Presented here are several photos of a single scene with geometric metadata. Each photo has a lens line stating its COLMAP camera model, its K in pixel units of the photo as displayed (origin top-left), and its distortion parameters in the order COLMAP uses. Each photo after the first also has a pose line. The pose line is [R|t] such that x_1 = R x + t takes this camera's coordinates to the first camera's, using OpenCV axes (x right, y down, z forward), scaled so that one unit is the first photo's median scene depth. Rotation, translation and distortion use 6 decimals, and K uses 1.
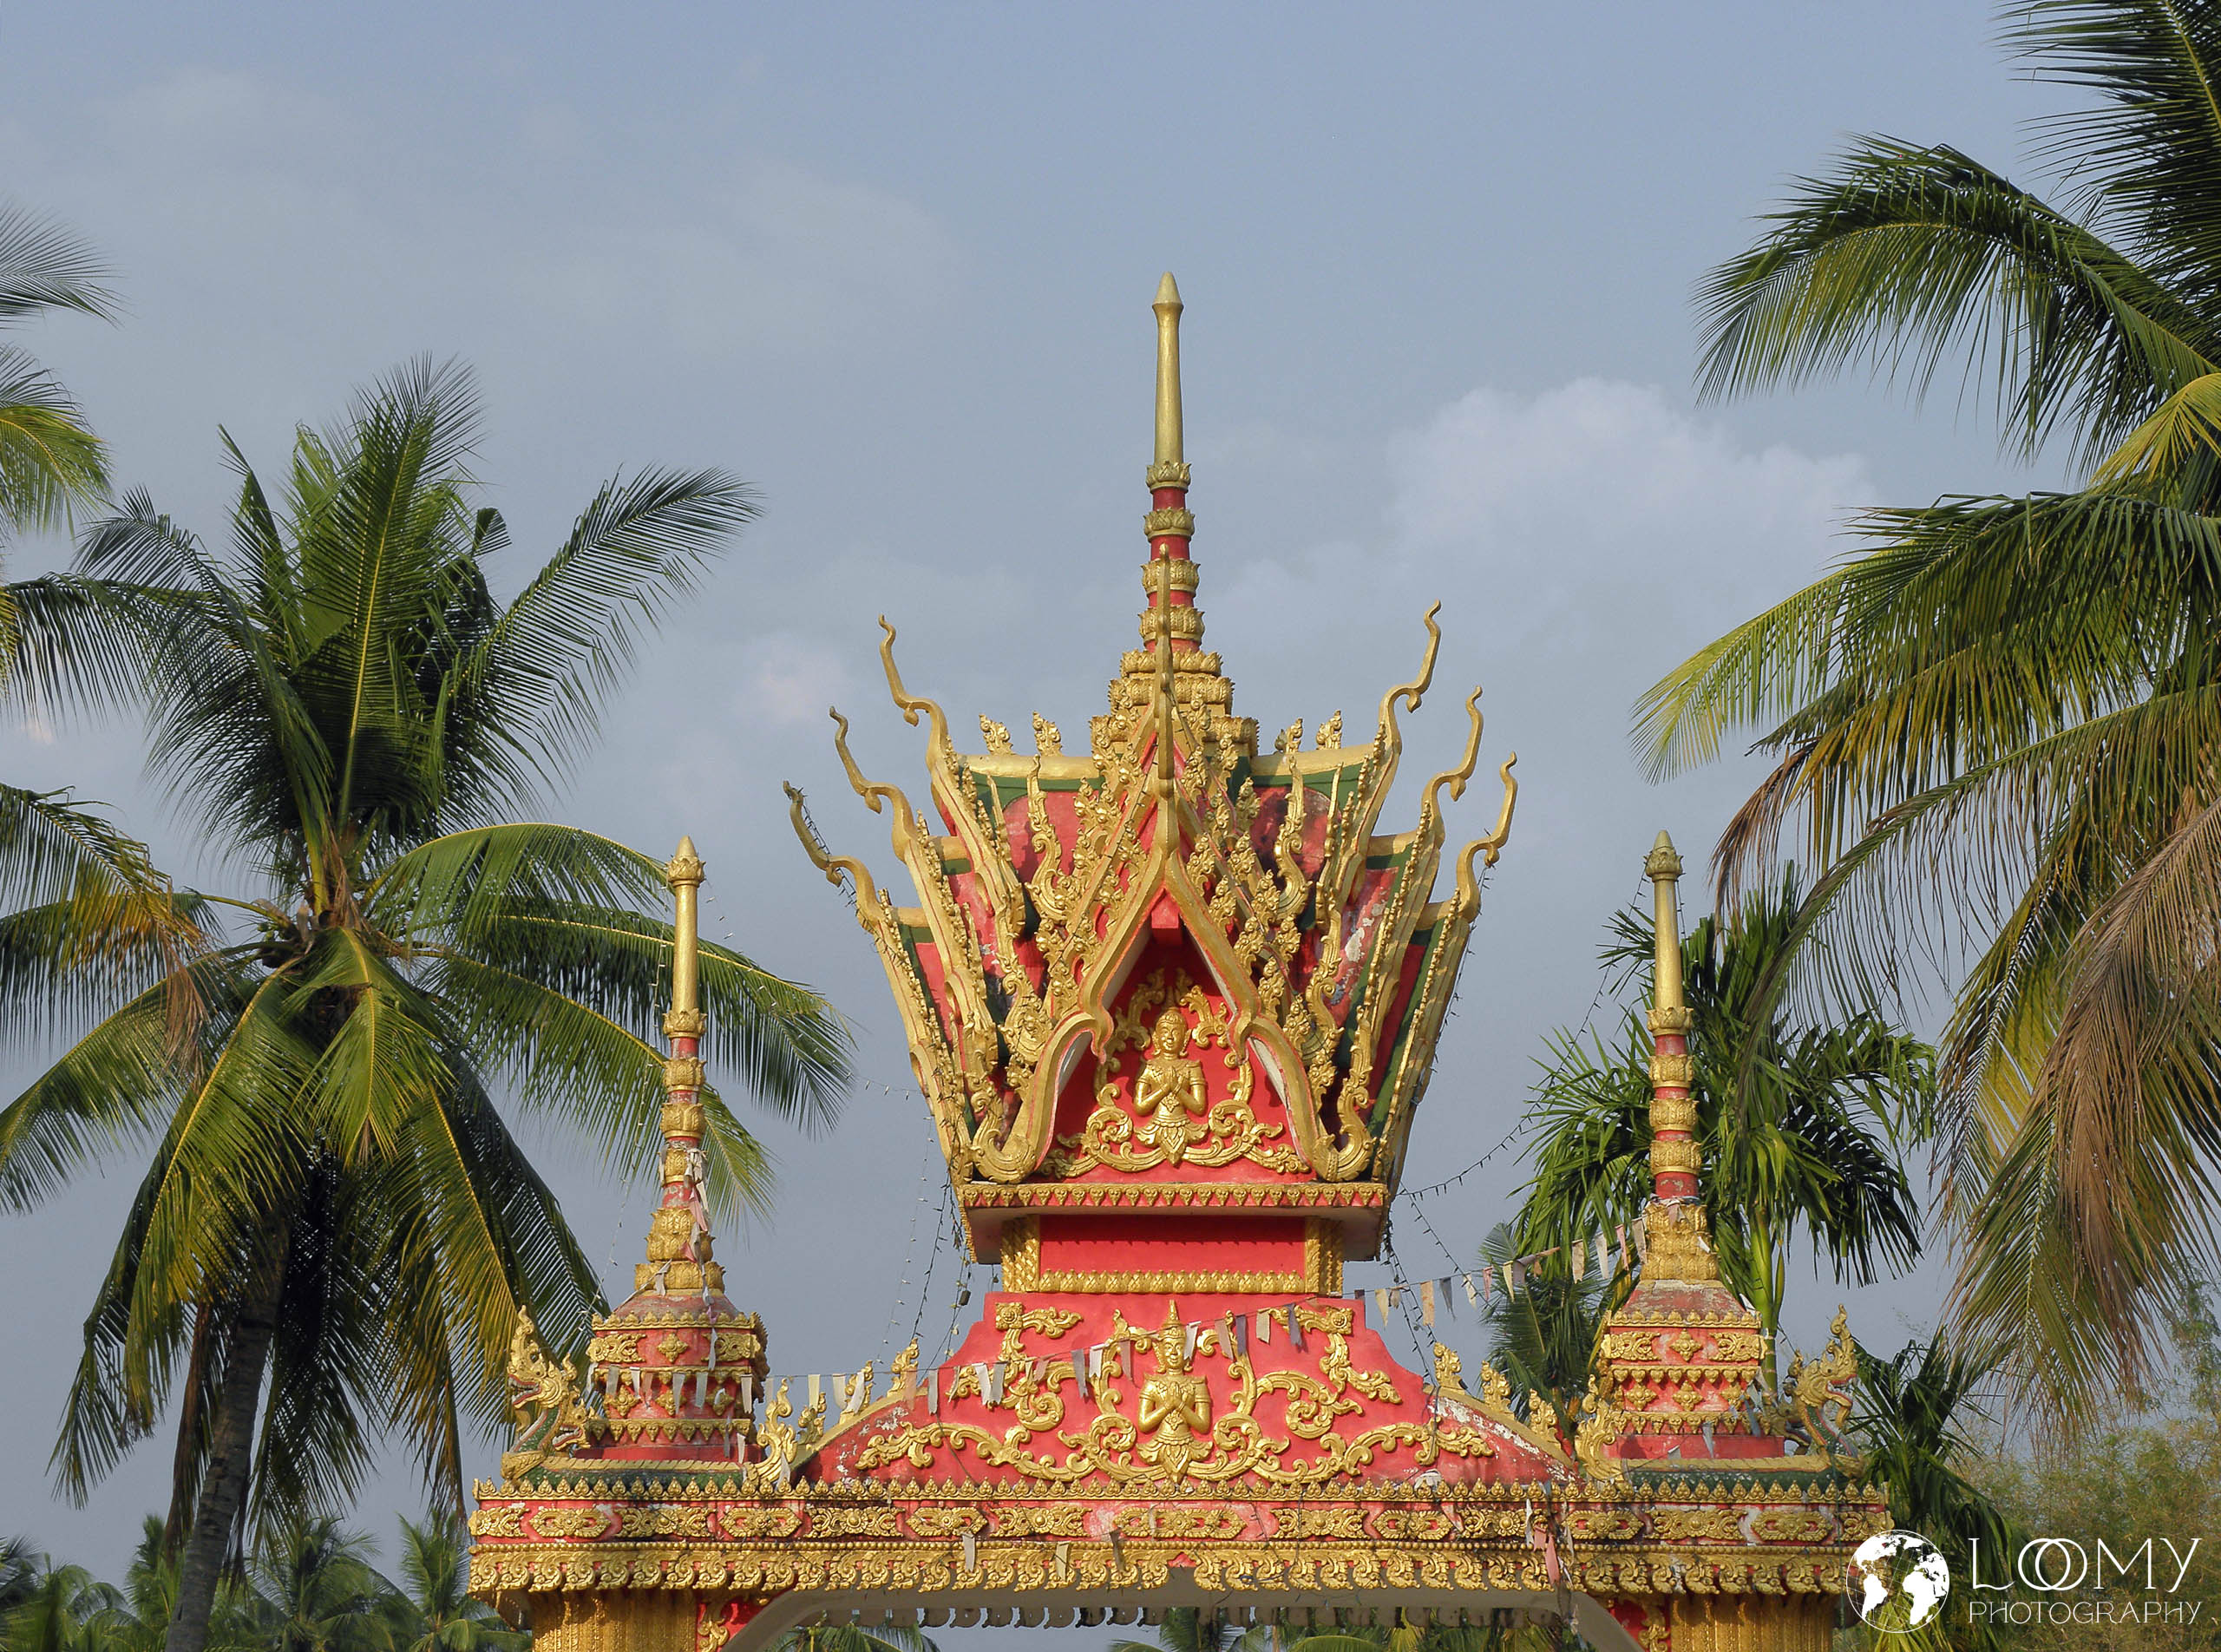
lens RADIAL K [[6129.3, 0, 1110.5], [0, 6129.3, 826.0], [0, 0, 1]] dist [0.943229, -0.539228]
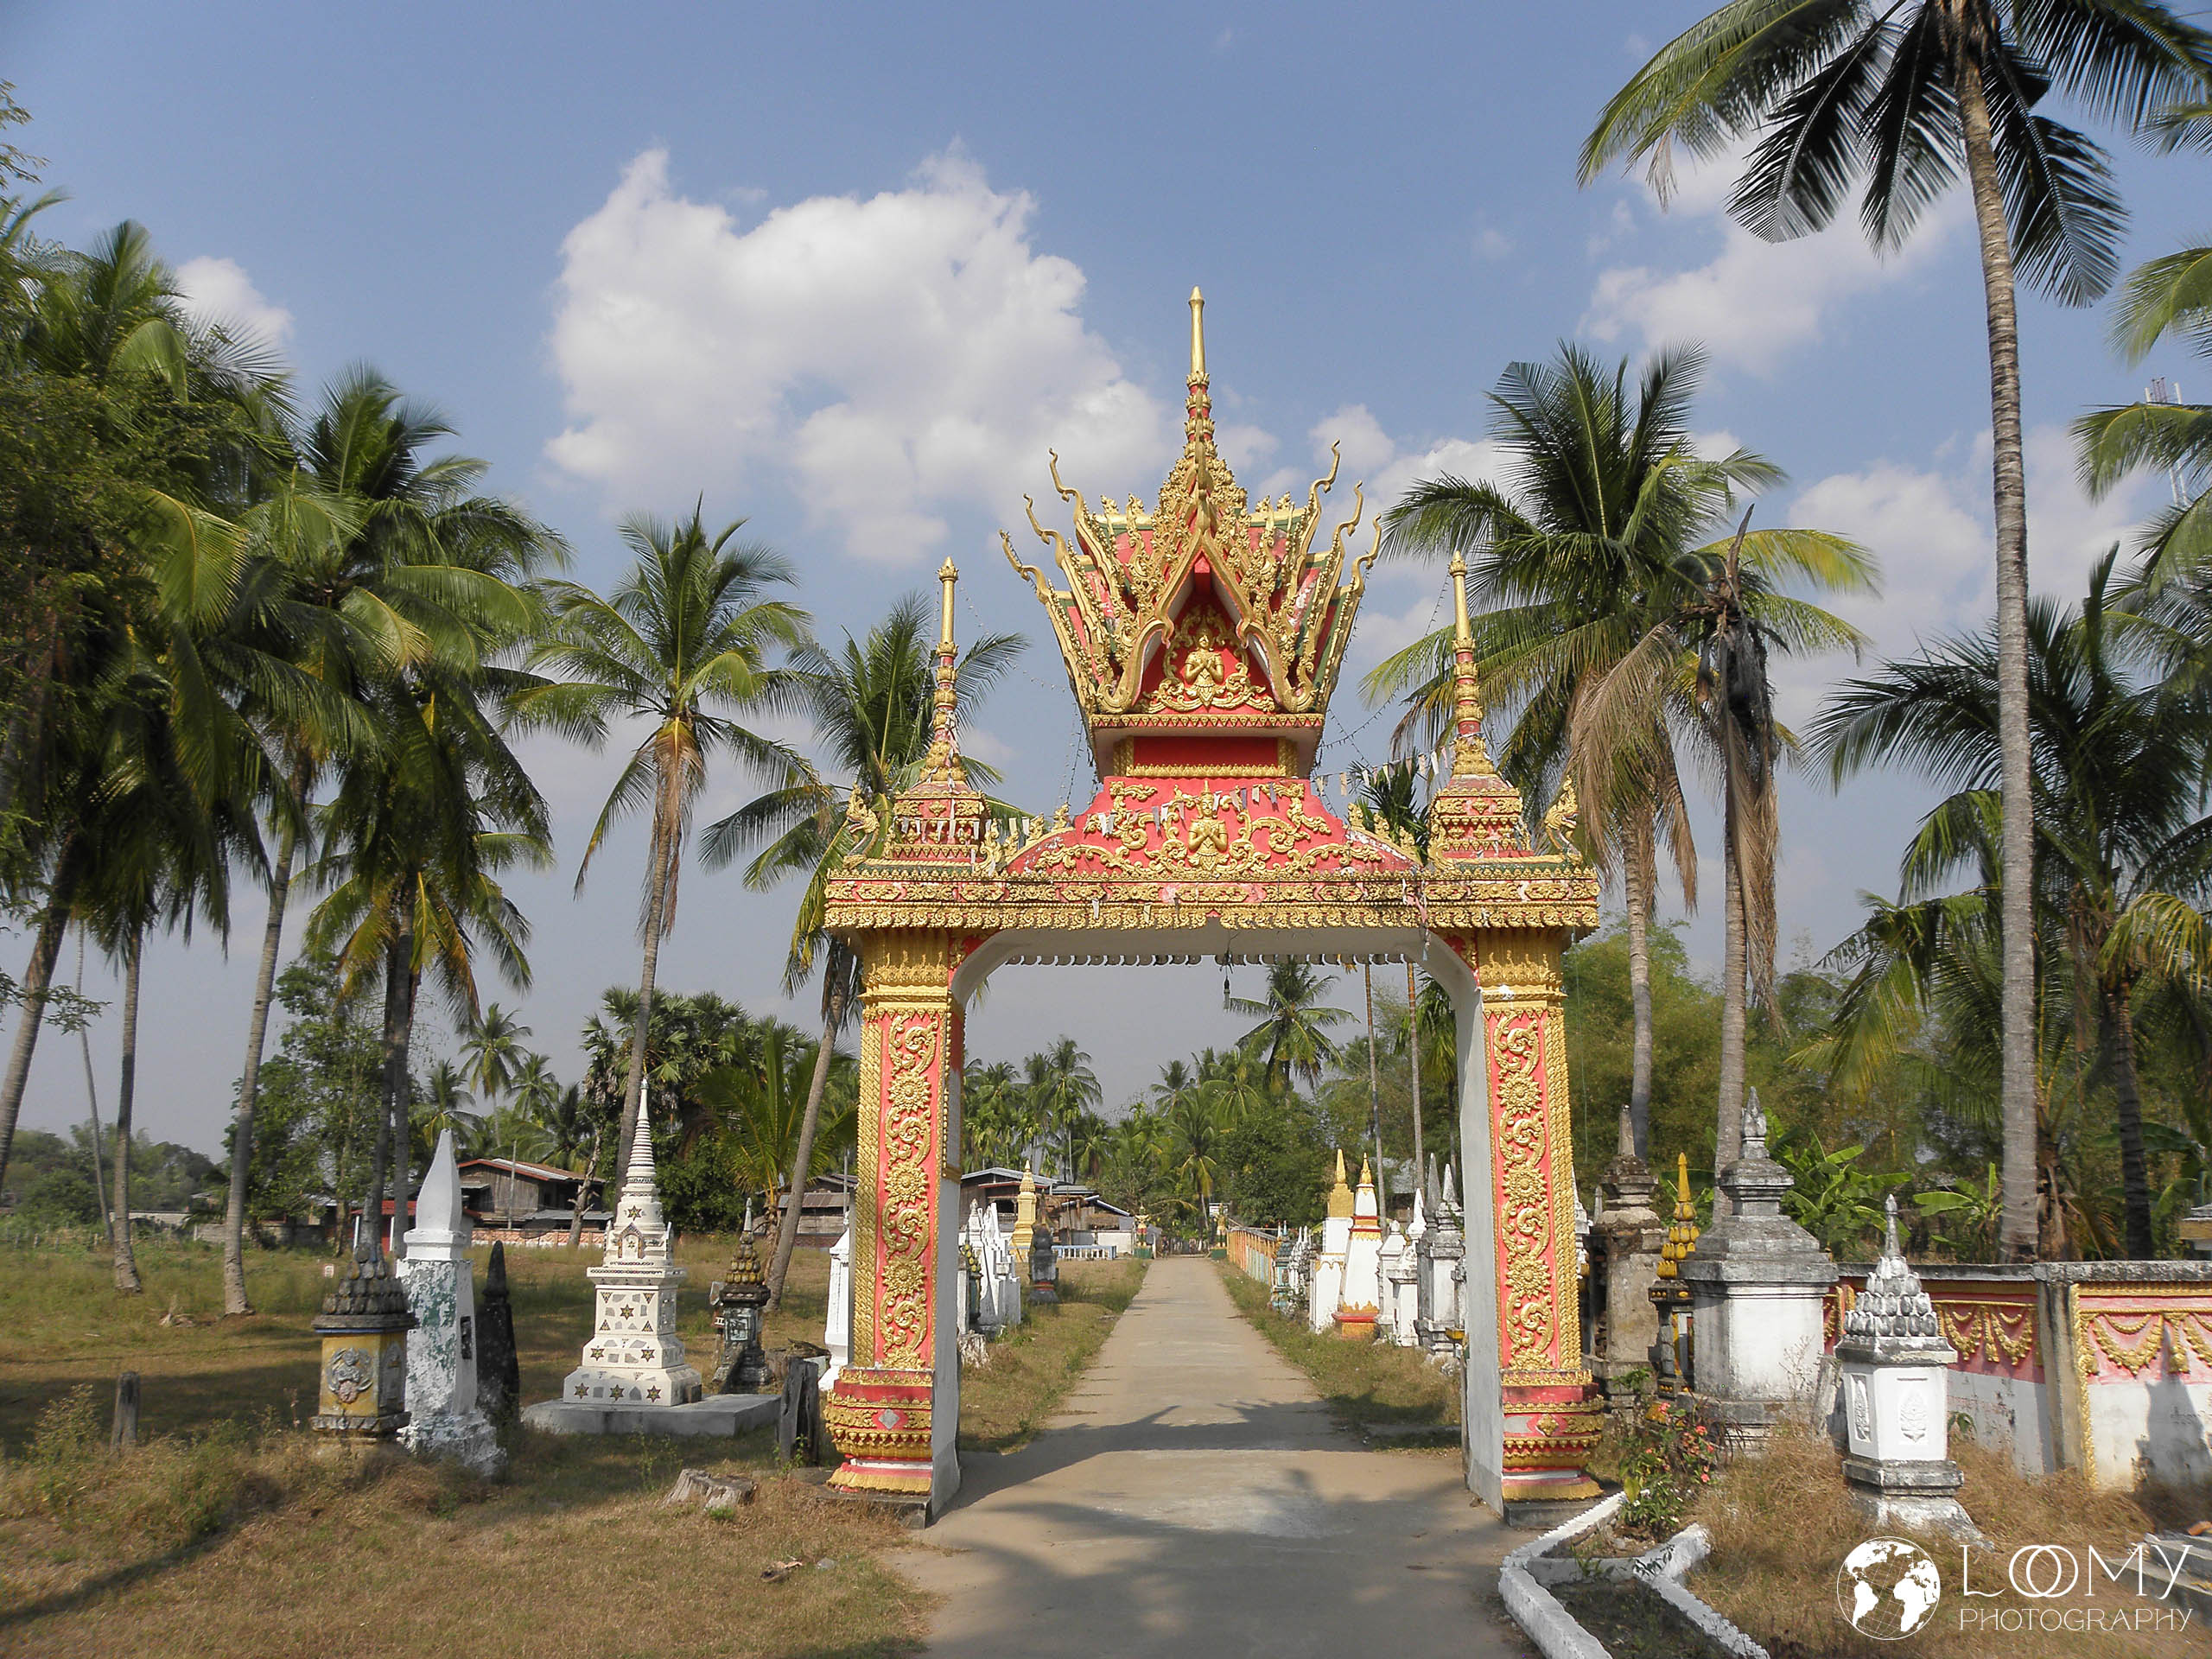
lens RADIAL K [[1656.6, 0, 1106.0], [0, 1656.6, 829.5], [0, 0, 1]] dist [-0.047652, 0.000154]
pose [[0.999722, -0.003518, -0.023326, -0.008362], [0.002888, 0.999632, -0.026961, 0.105041], [0.023412, 0.026886, 0.999364, 0.508188]]
